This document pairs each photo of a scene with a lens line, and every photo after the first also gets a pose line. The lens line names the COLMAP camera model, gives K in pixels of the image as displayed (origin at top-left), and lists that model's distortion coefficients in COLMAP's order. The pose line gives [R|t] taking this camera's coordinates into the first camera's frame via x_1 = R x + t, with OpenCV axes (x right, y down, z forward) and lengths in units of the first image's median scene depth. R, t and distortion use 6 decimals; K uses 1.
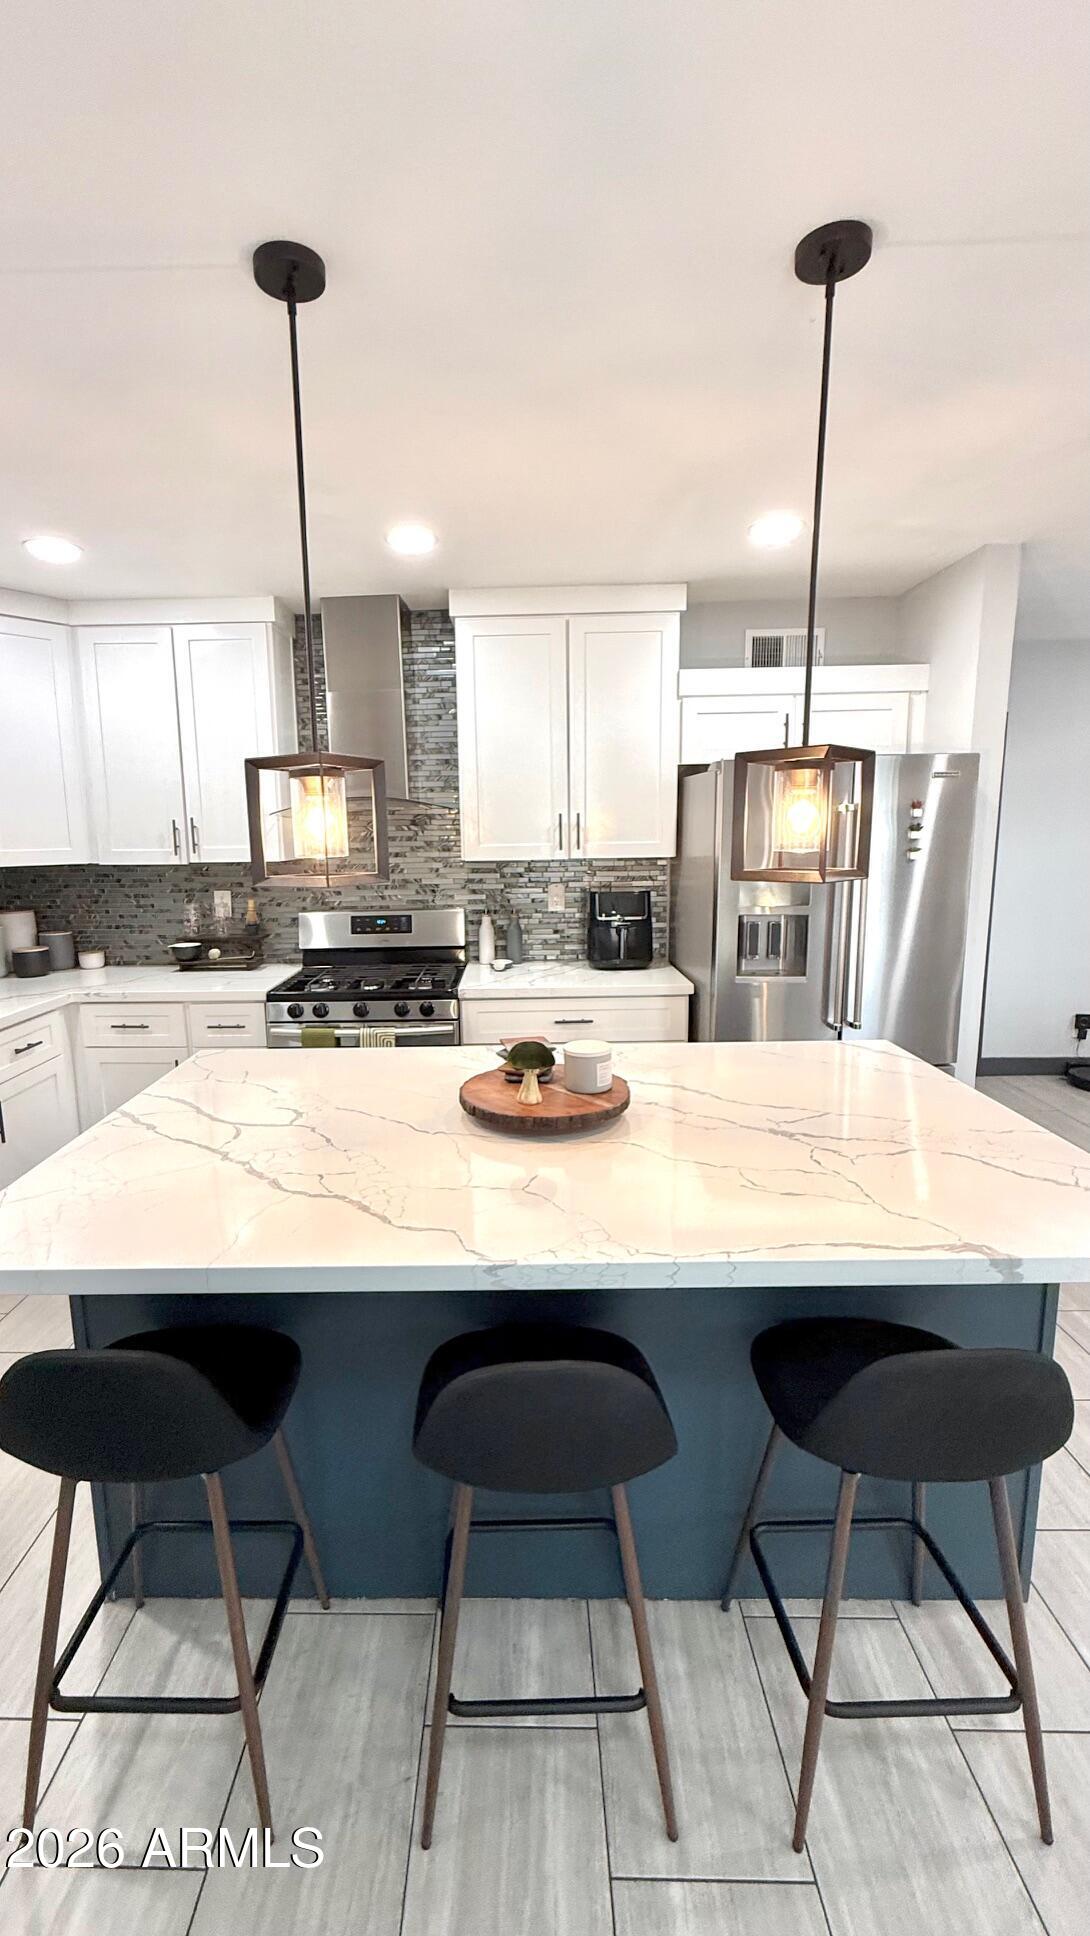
lens RADIAL K [[776.7, 0, 540.5], [0, 776.7, 965.0], [0, 0, 1]] dist [-0.002269, 0.000533]
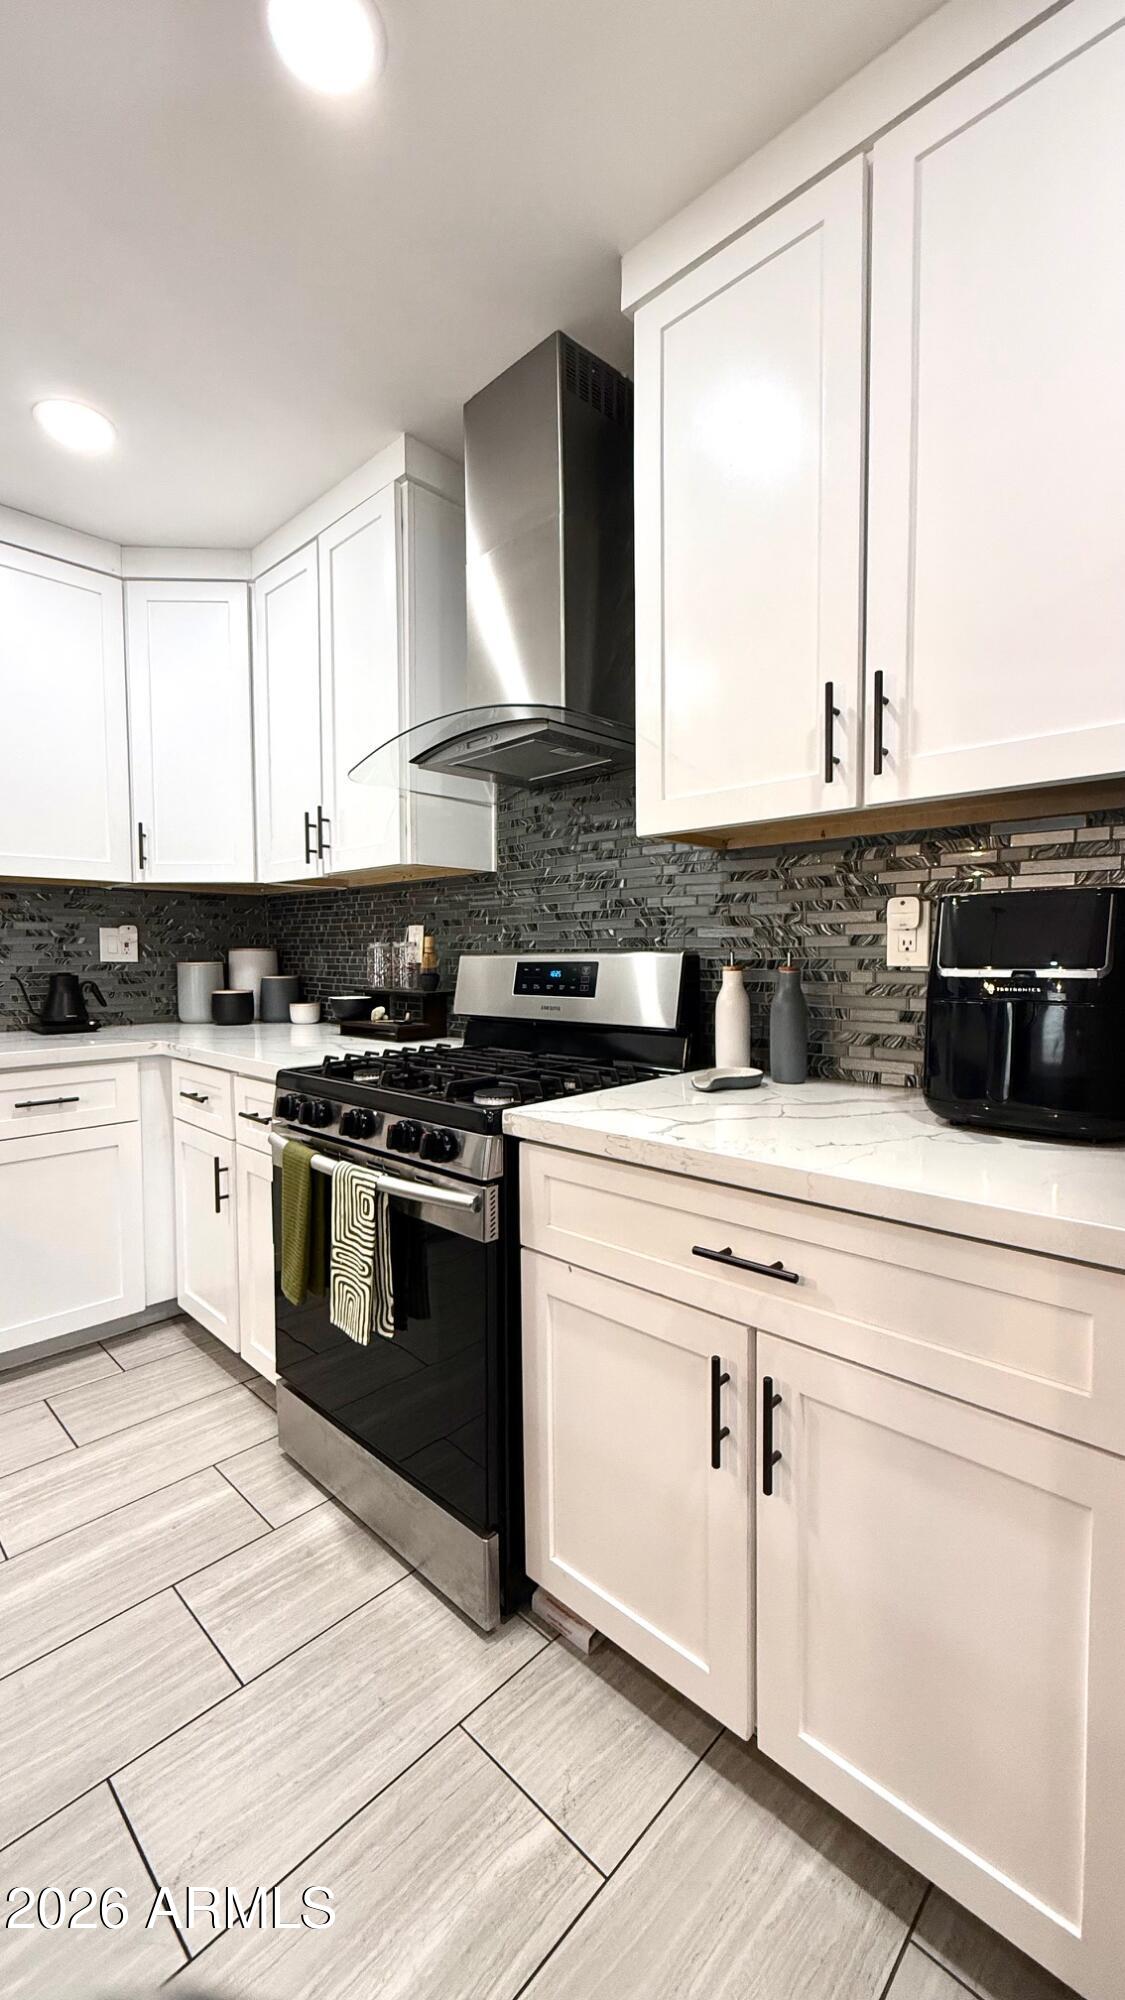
lens RADIAL K [[802.3, 0, 563.4], [0, 802.3, 999.4], [0, 0, 1]] dist [-0.002269, 0.000533]
pose [[0.726826, 0.050263, -0.684980, 0.179470], [-0.114252, 0.992271, -0.048420, -0.011030], [0.677252, 0.113453, 0.726951, 0.580412]]
